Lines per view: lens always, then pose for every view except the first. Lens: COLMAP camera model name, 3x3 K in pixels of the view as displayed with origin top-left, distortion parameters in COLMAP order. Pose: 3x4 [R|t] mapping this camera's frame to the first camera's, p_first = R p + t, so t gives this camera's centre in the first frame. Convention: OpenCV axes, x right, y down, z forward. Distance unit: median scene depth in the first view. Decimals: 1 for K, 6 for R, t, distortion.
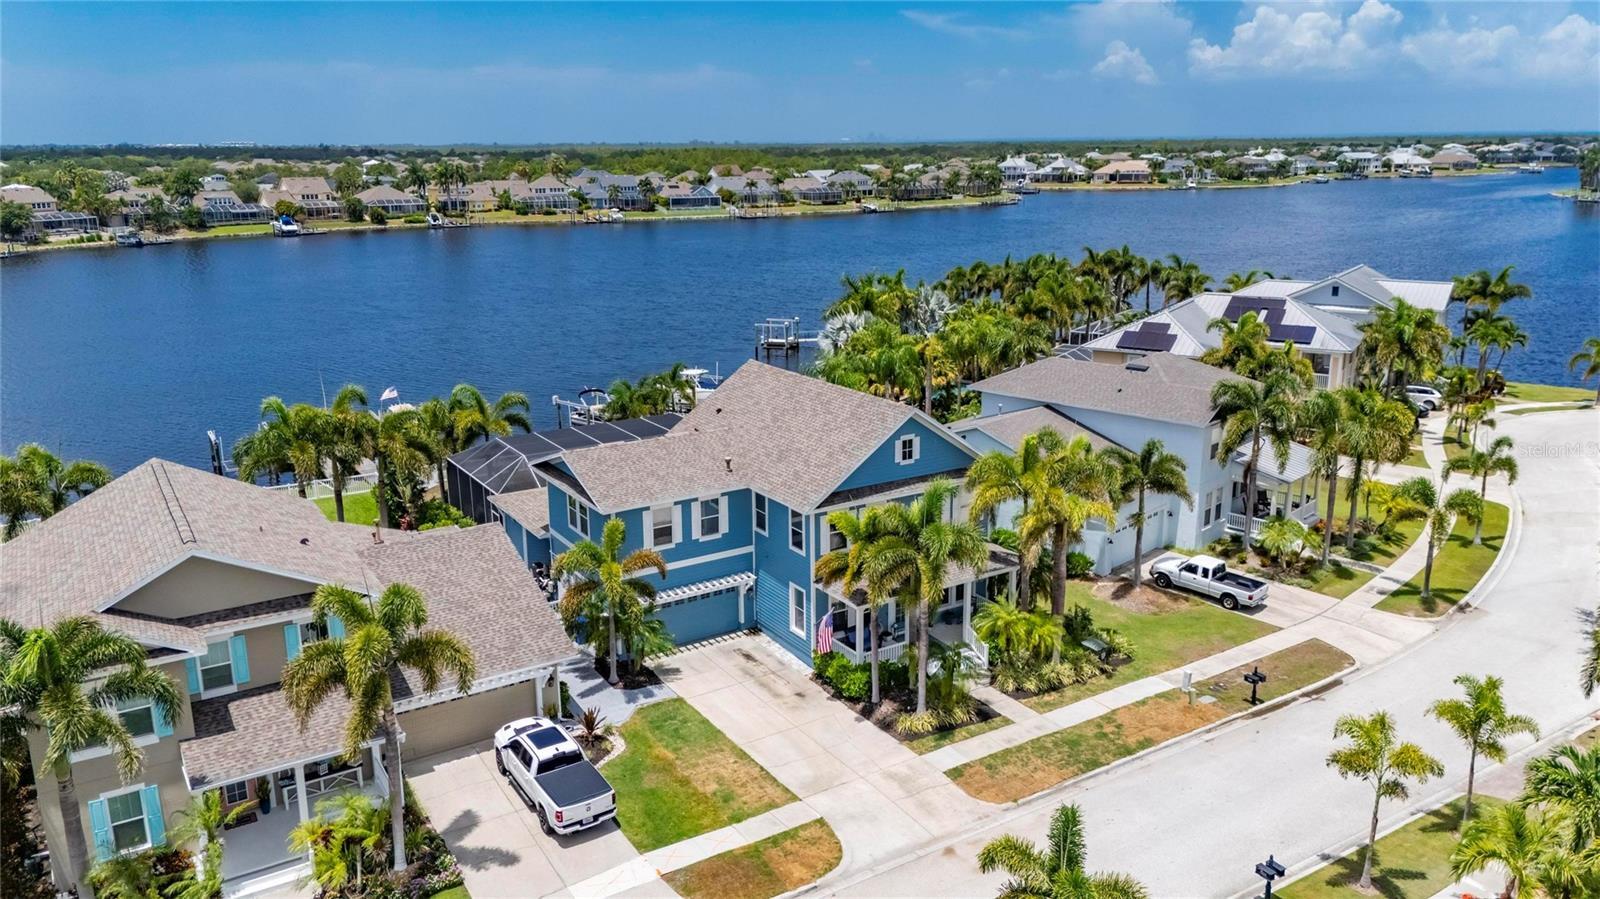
lens RADIAL K [[1176.9, 0, 801.1], [0, 1176.9, 444.8], [0, 0, 1]] dist [0.068941, -0.063953]
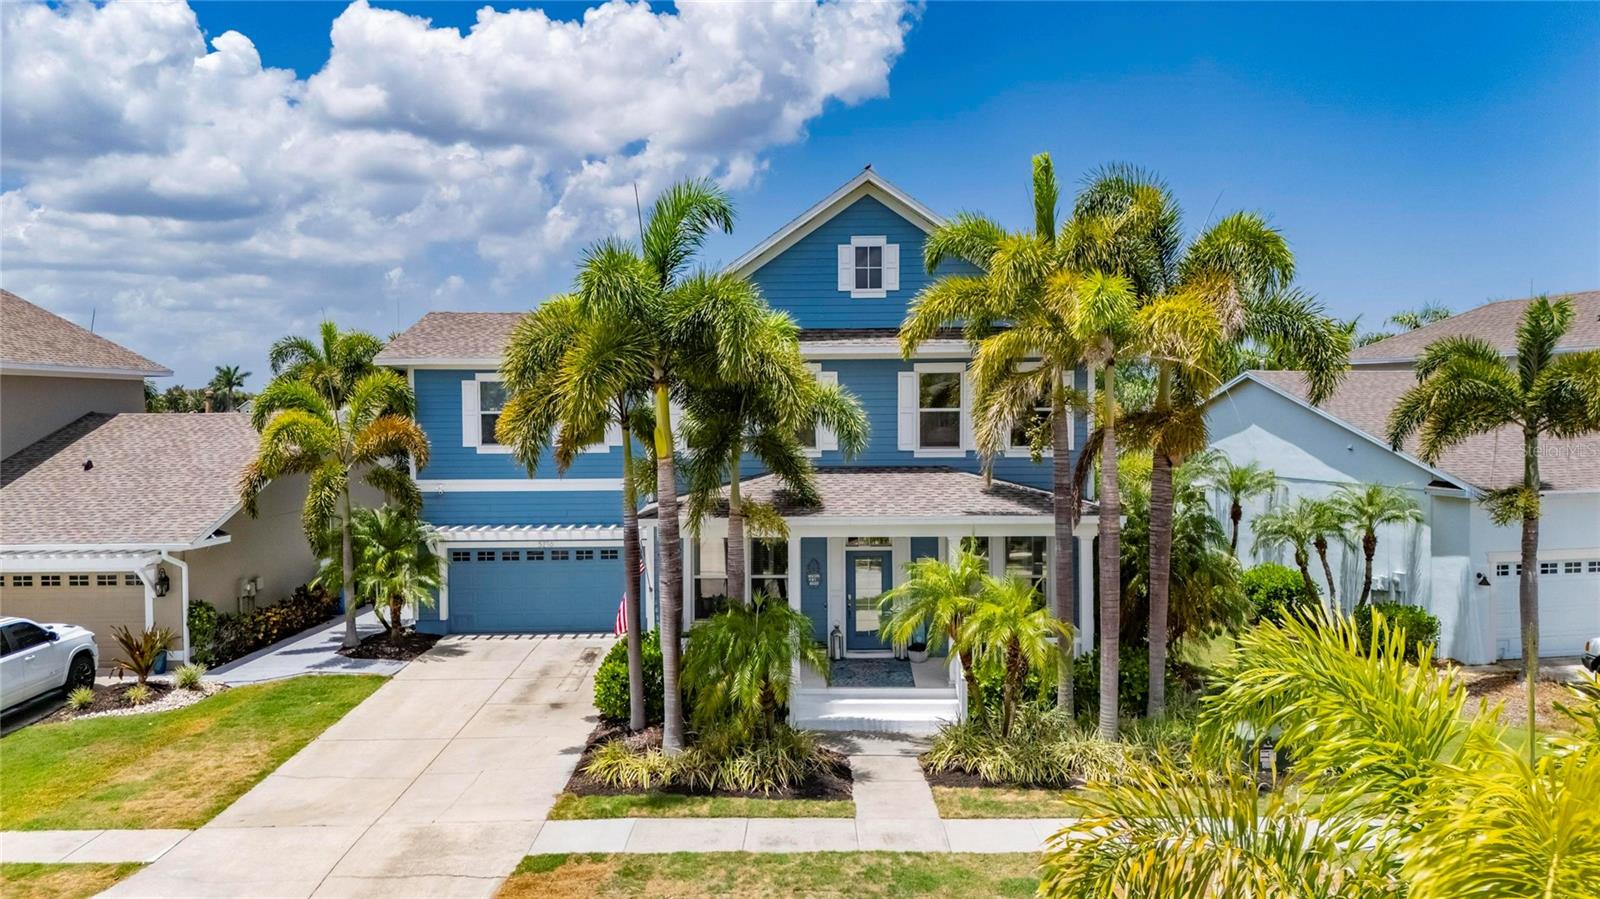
lens RADIAL K [[1176.9, 0, 805.3], [0, 1176.9, 465.1], [0, 0, 1]] dist [0.068941, -0.063953]
pose [[0.841435, 0.029902, -0.539531, 0.287051], [-0.136129, 0.977995, -0.158099, 0.142568], [0.522931, 0.206476, 0.826989, 0.497176]]
